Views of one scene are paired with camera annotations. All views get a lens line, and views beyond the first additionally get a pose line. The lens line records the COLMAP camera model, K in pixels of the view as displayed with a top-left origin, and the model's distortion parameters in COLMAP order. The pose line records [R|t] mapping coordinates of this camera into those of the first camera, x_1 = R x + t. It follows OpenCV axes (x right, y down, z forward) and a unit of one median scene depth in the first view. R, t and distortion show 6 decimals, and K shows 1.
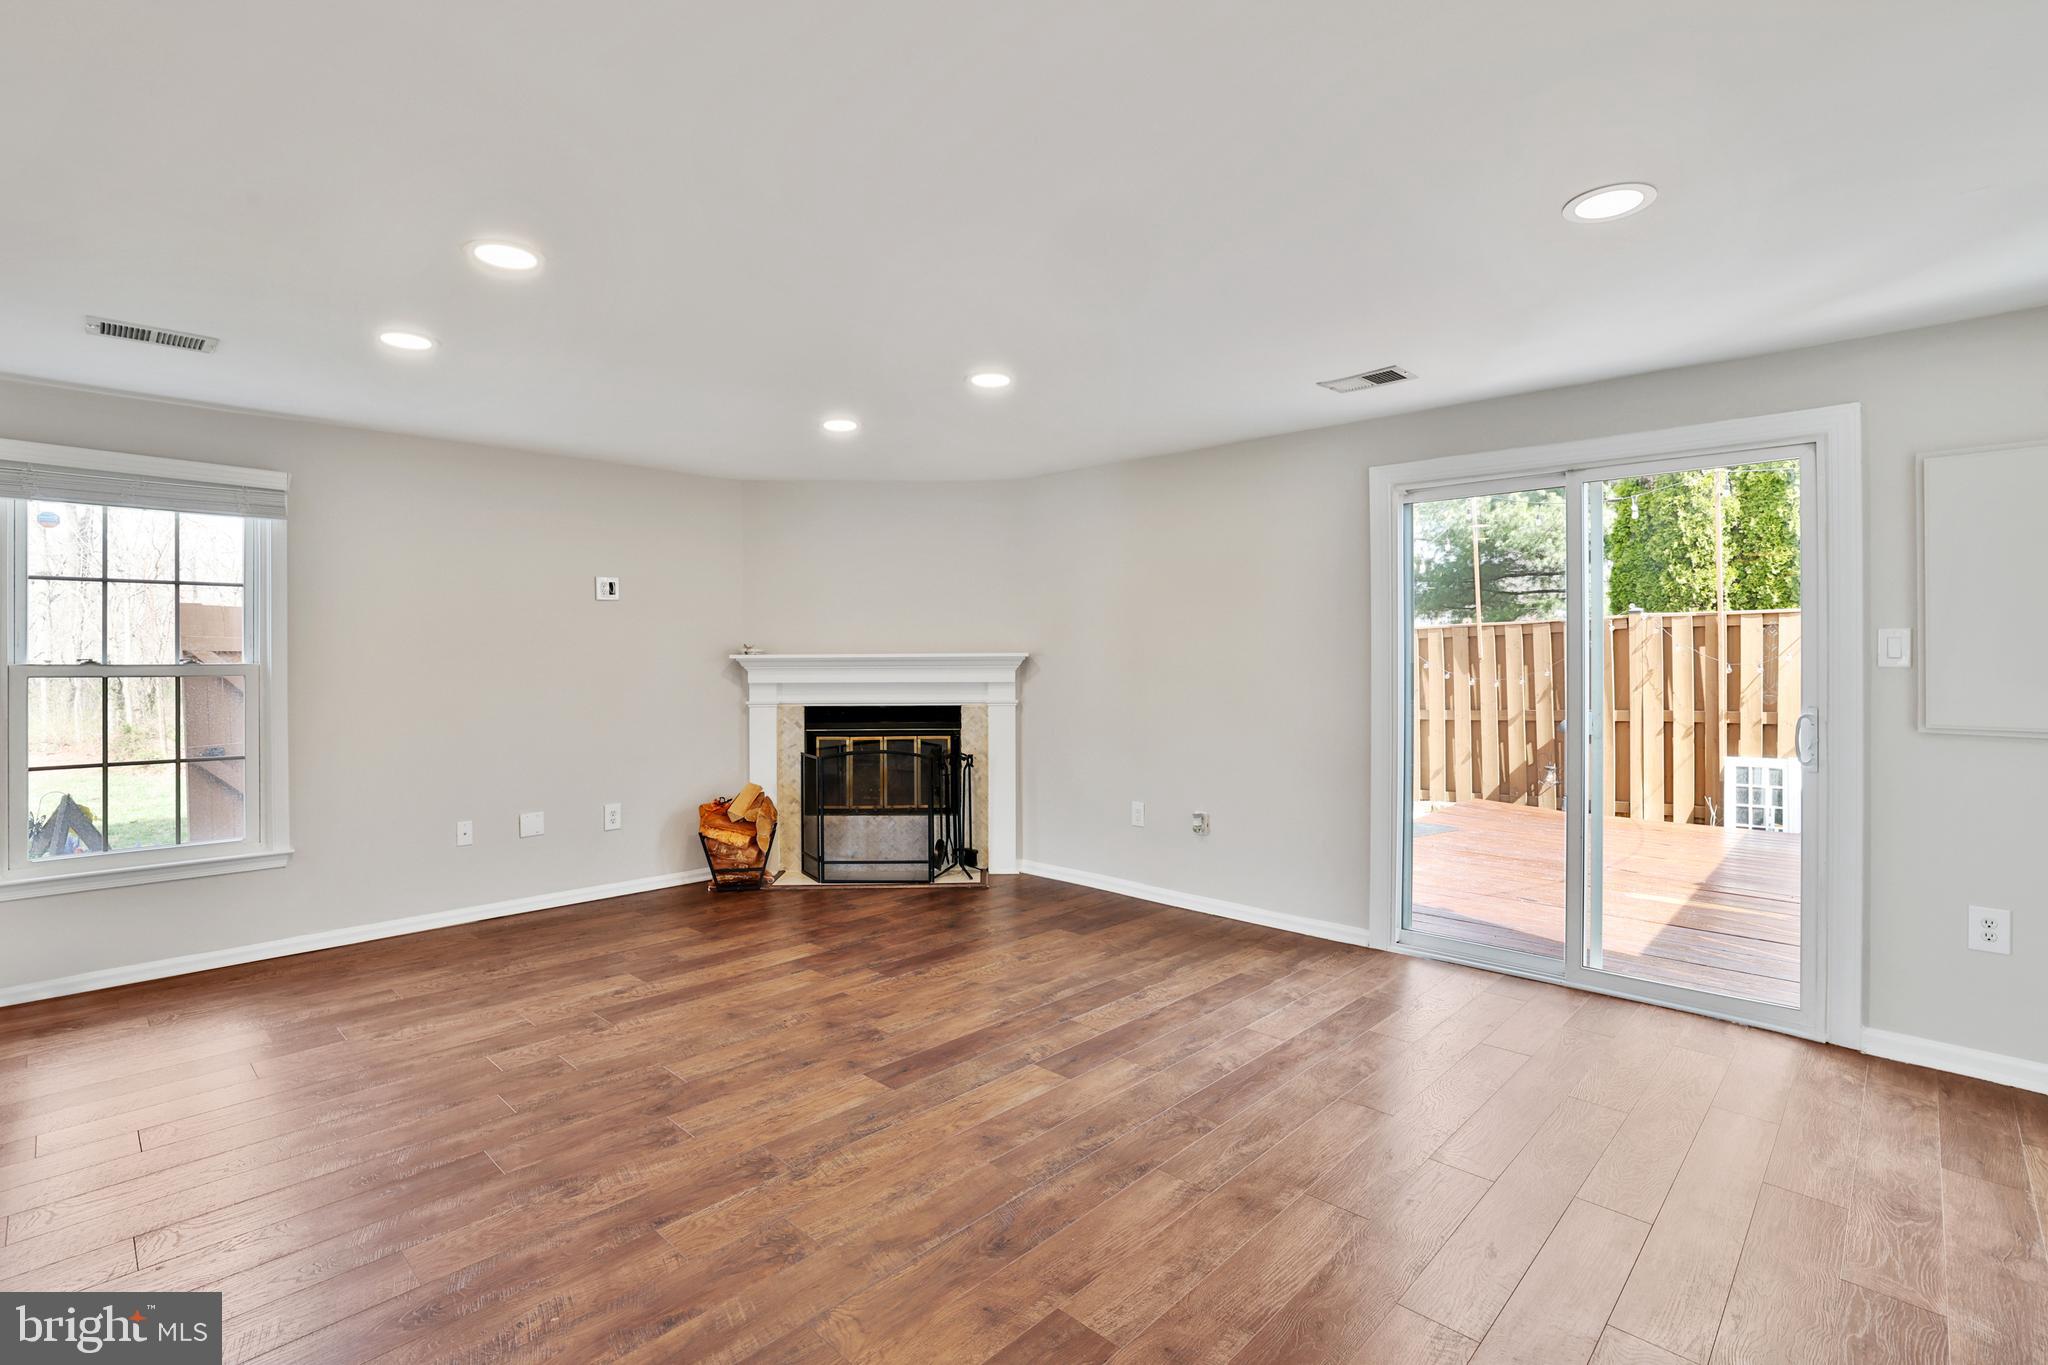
lens RADIAL K [[935.7, 0, 1026.7], [0, 935.7, 666.6], [0, 0, 1]] dist [-0.046009, 0.019072]
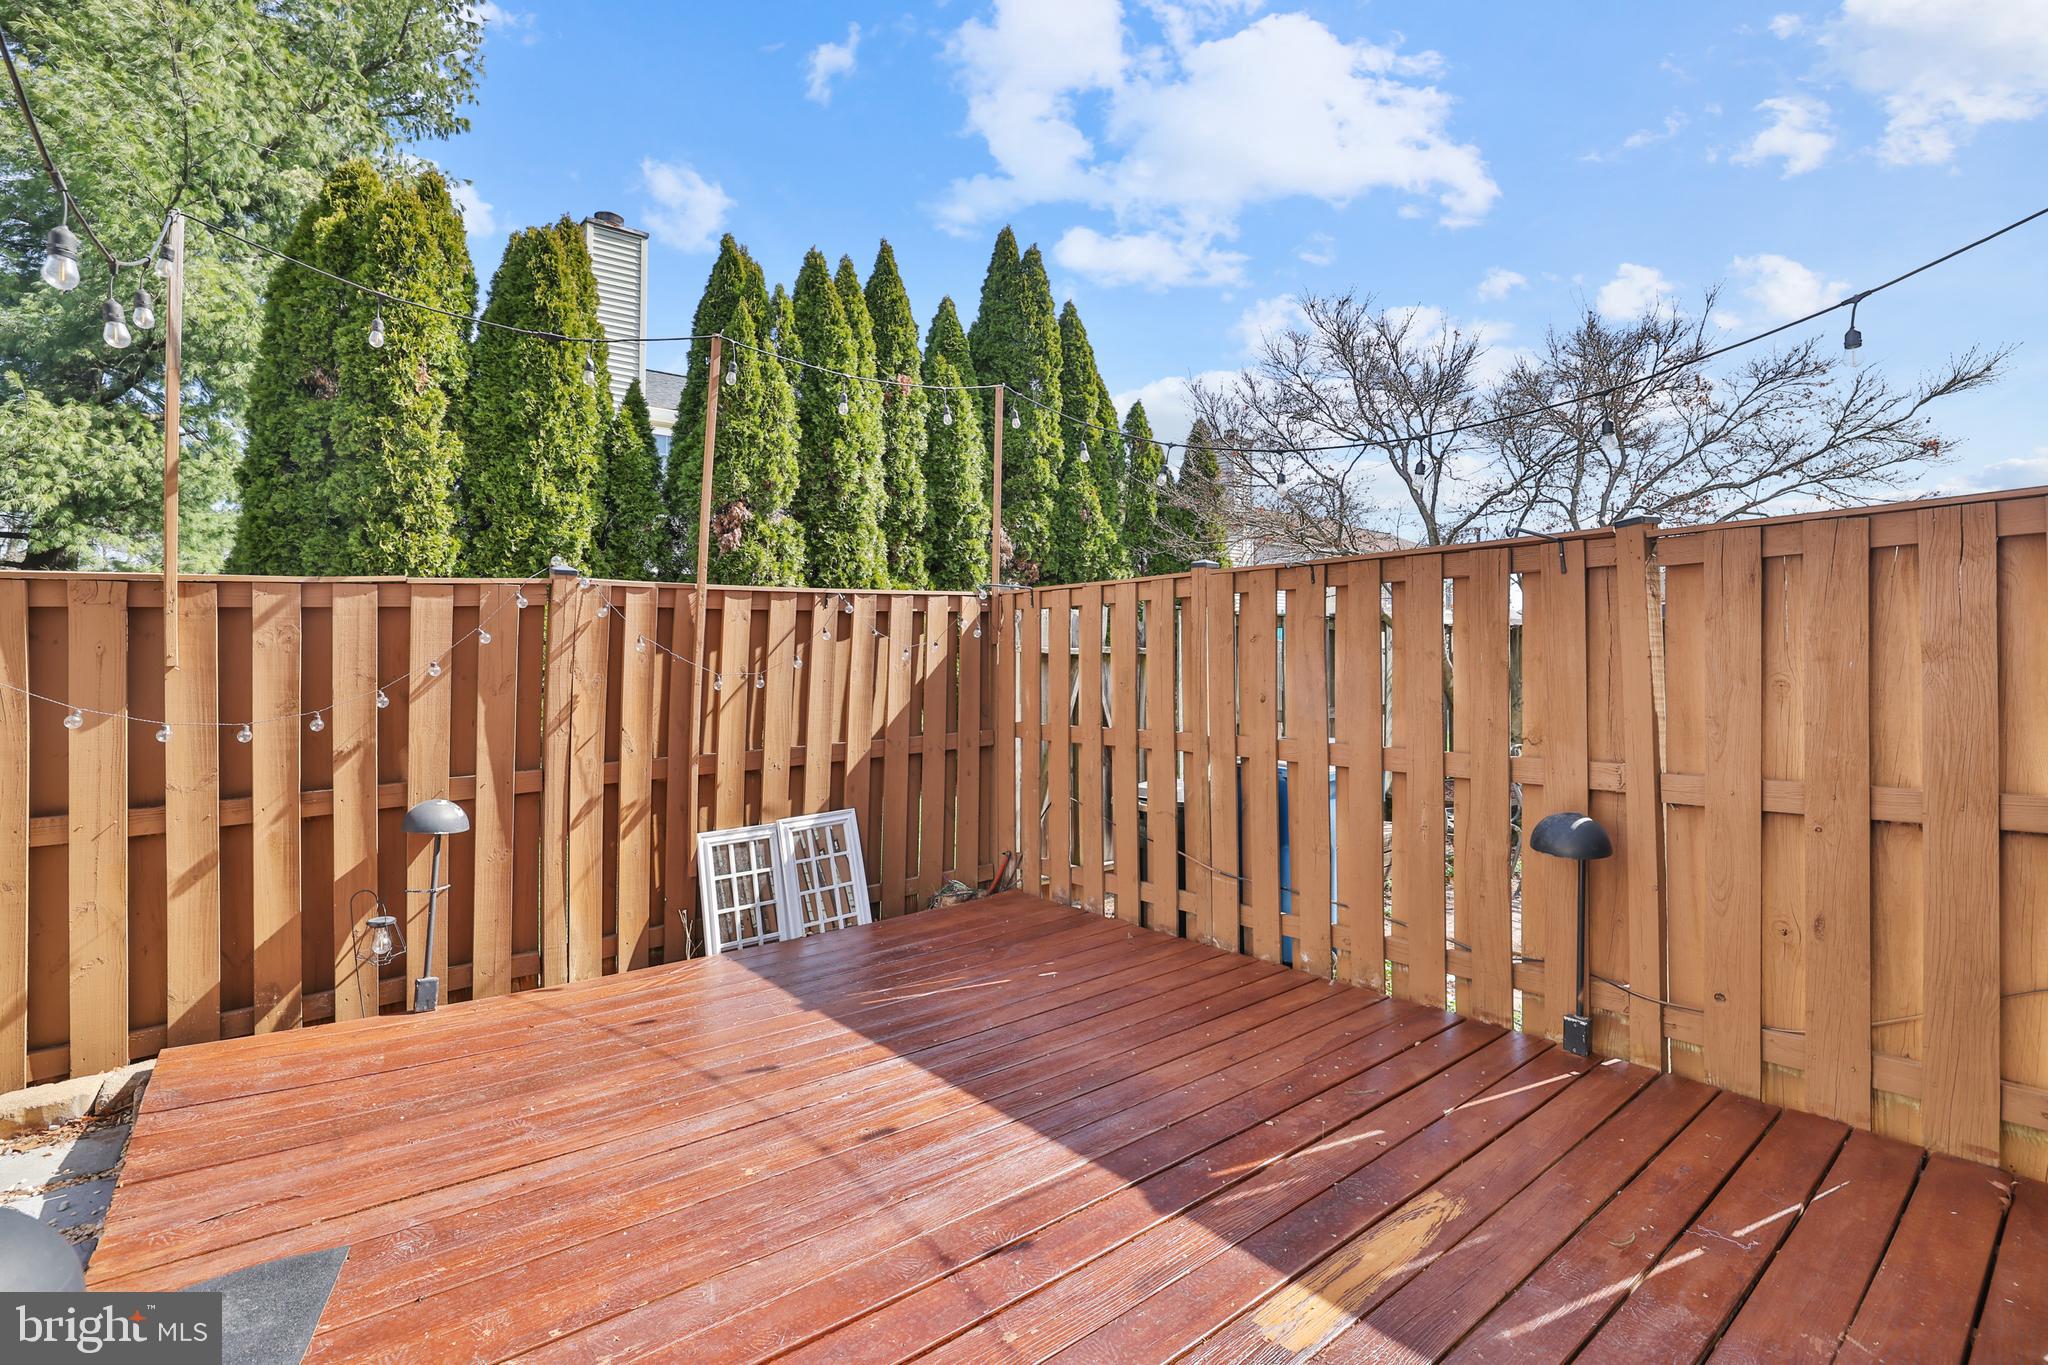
lens RADIAL K [[935.7, 0, 1026.7], [0, 935.7, 666.6], [0, 0, 1]] dist [-0.046009, 0.019072]
pose [[0.149940, -0.001189, 0.988694, 0.135252], [0.009424, 0.999956, -0.000226, -0.004233], [-0.988650, 0.009351, 0.149945, 0.456654]]
